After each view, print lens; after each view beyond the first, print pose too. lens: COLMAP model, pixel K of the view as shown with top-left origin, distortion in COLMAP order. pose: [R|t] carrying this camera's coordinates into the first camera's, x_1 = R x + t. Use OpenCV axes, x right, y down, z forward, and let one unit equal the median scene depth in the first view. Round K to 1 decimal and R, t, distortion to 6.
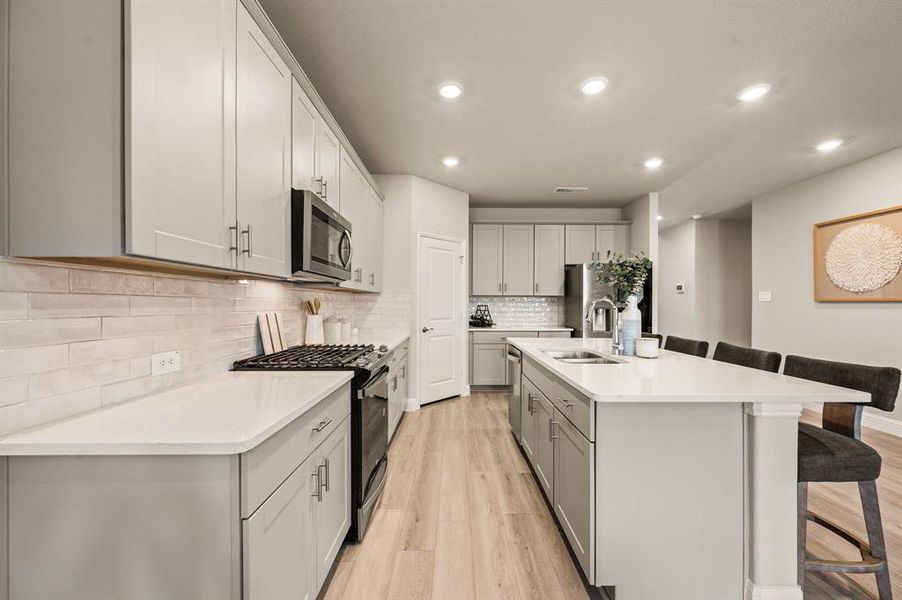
lens RADIAL K [[354.7, 0, 454.5], [0, 354.7, 304.6], [0, 0, 1]] dist [-0.001038, 0.000191]
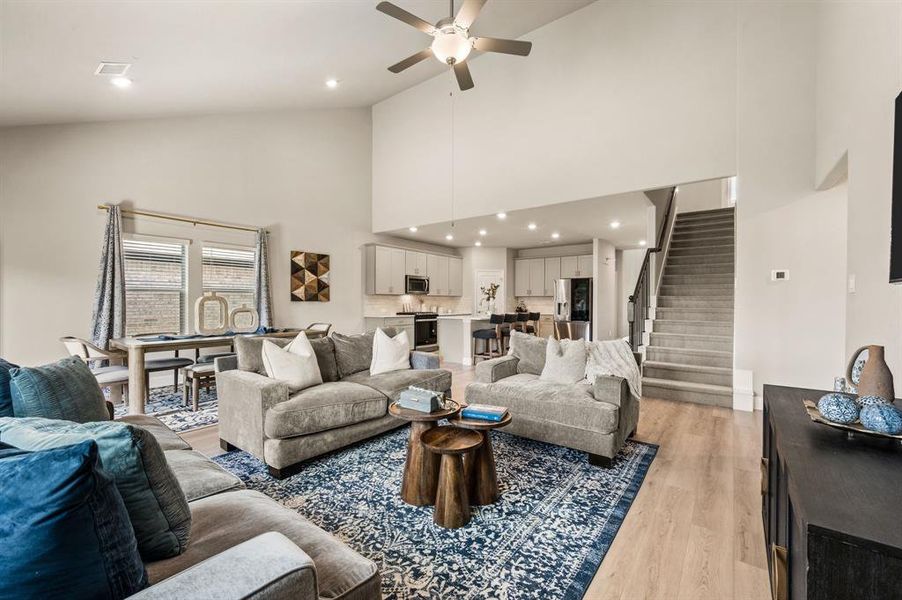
lens RADIAL K [[354.7, 0, 443.4], [0, 354.7, 302.4], [0, 0, 1]] dist [-0.001038, 0.000191]
pose [[0.794997, 0.006665, -0.606576, 1.426781], [-0.005096, 0.999978, 0.004308, 0.001427], [0.606591, -0.000333, 0.795014, -1.224360]]
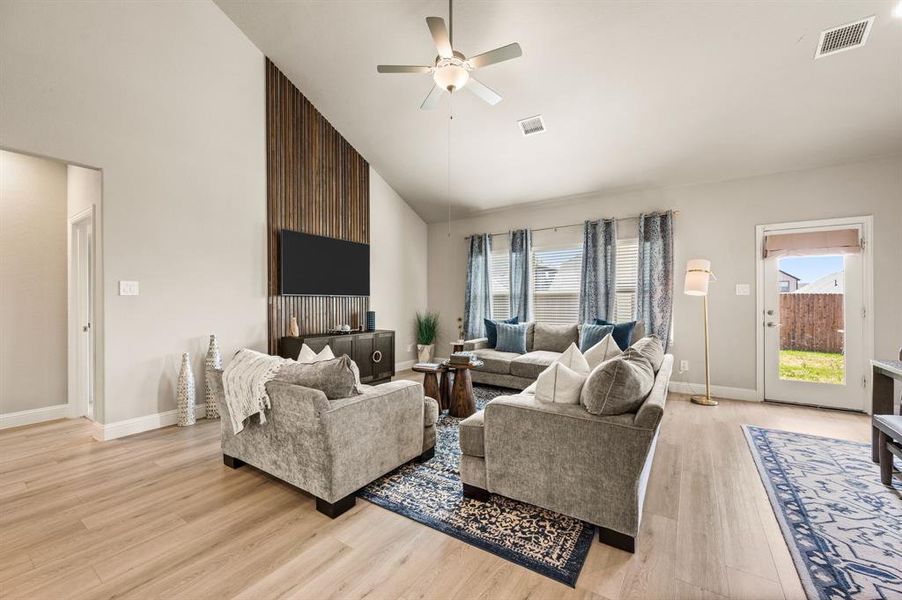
lens RADIAL K [[354.7, 0, 455.5], [0, 354.7, 298.7], [0, 0, 1]] dist [-0.001038, 0.000191]
pose [[-0.836057, 0.011144, 0.548530, 0.493234], [0.010490, 0.999936, -0.004326, -0.007934], [-0.548543, 0.002137, -0.836120, 0.139152]]
